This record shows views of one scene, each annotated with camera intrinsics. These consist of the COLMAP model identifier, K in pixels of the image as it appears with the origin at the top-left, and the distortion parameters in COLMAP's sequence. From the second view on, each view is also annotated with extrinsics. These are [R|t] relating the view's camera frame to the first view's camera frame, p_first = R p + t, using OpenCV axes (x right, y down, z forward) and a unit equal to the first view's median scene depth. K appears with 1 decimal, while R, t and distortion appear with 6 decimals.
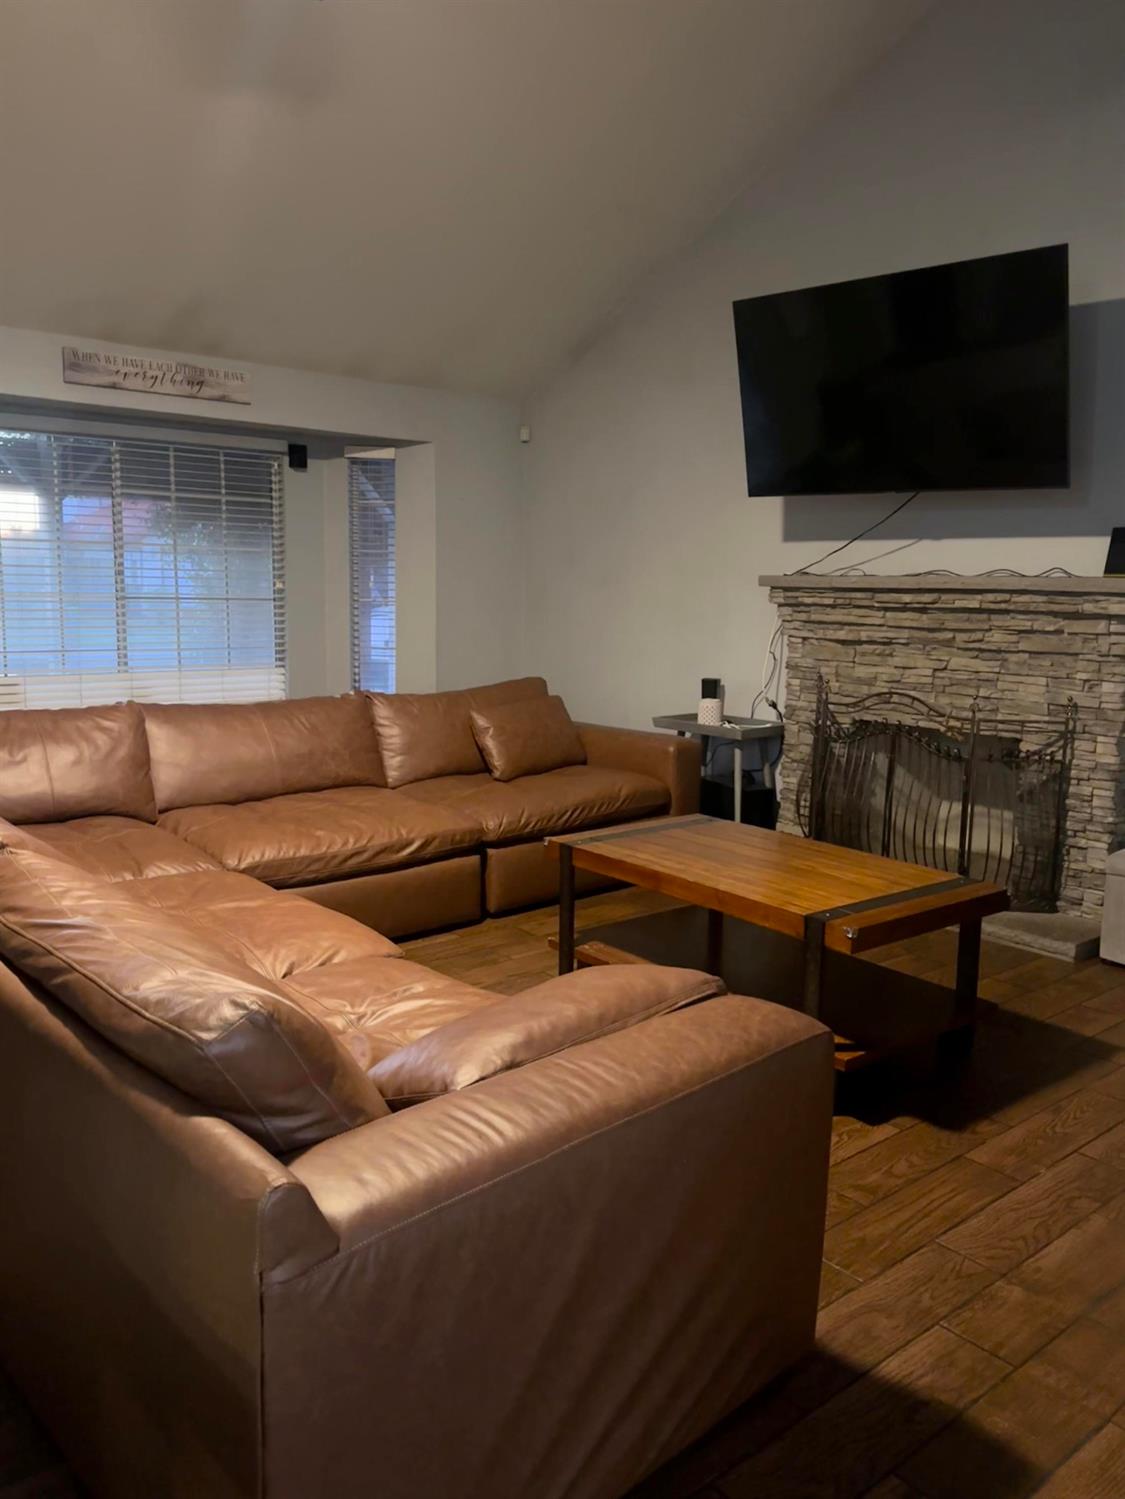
lens RADIAL K [[1207.8, 0, 563.5], [0, 1207.8, 750.3], [0, 0, 1]] dist [0.002850, 0.000953]
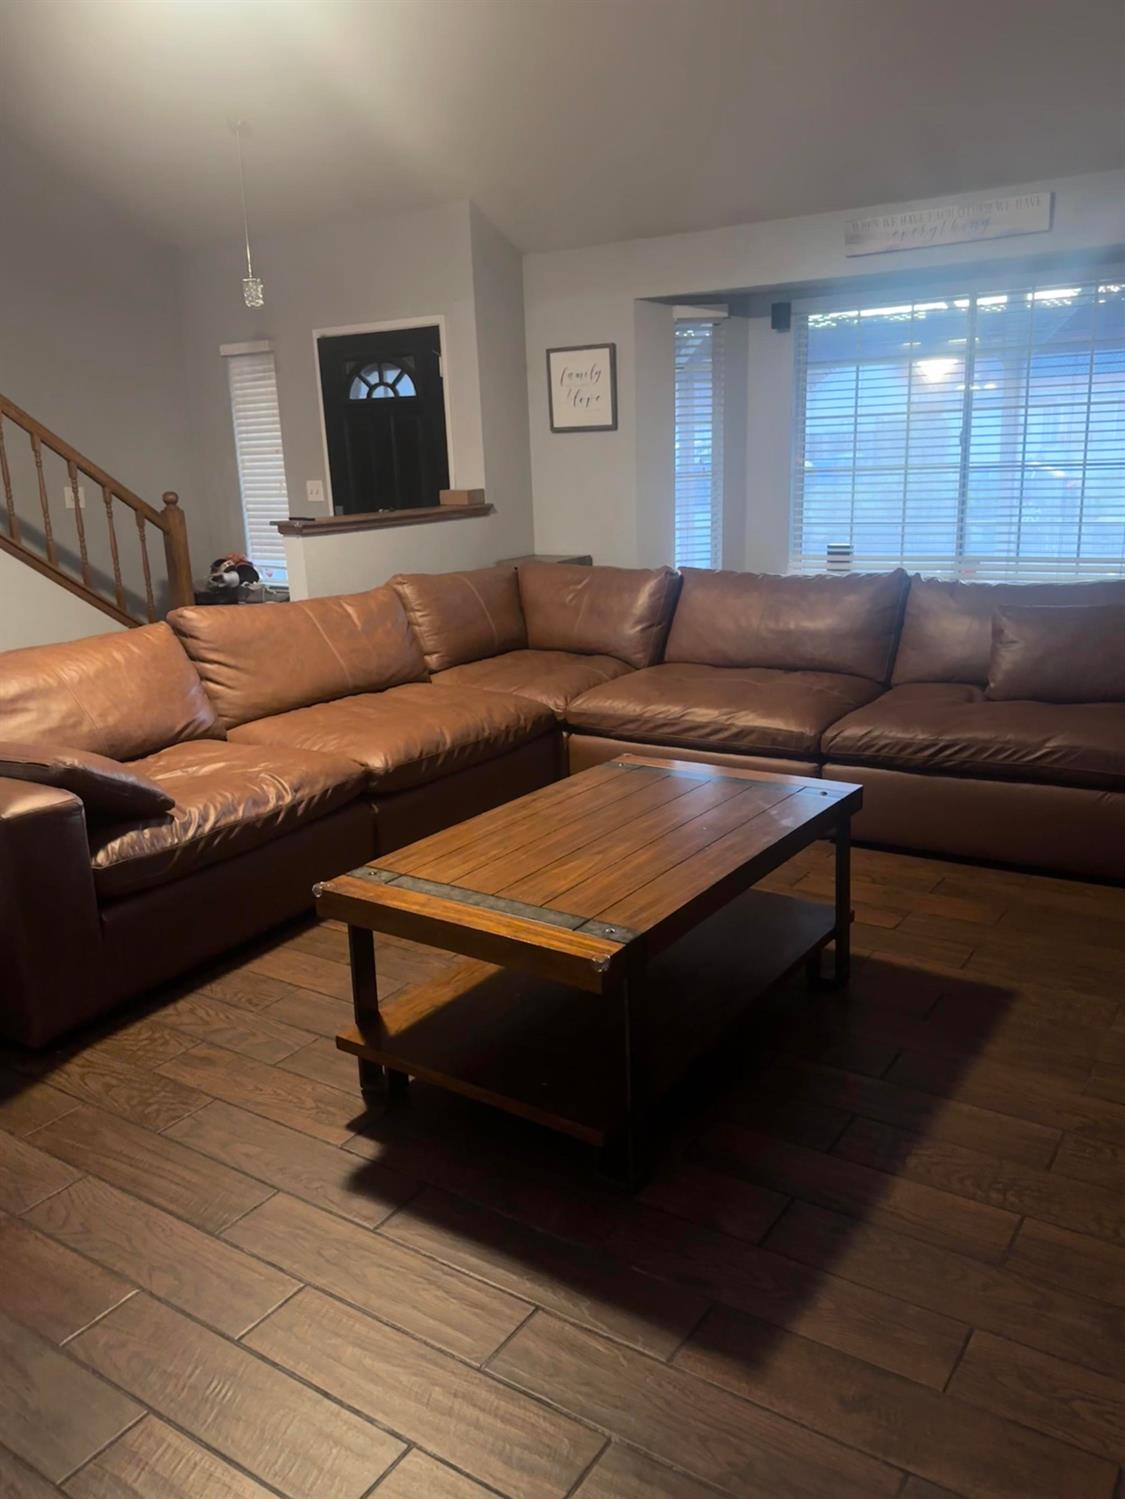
lens RADIAL K [[1128.0, 0, 564.4], [0, 1128.0, 749.4], [0, 0, 1]] dist [-0.002211, -0.000158]
pose [[0.242457, 0.211881, -0.946742, 0.586335], [-0.106872, 0.975754, 0.191004, -0.052986], [0.964258, 0.054870, 0.259223, 0.577897]]
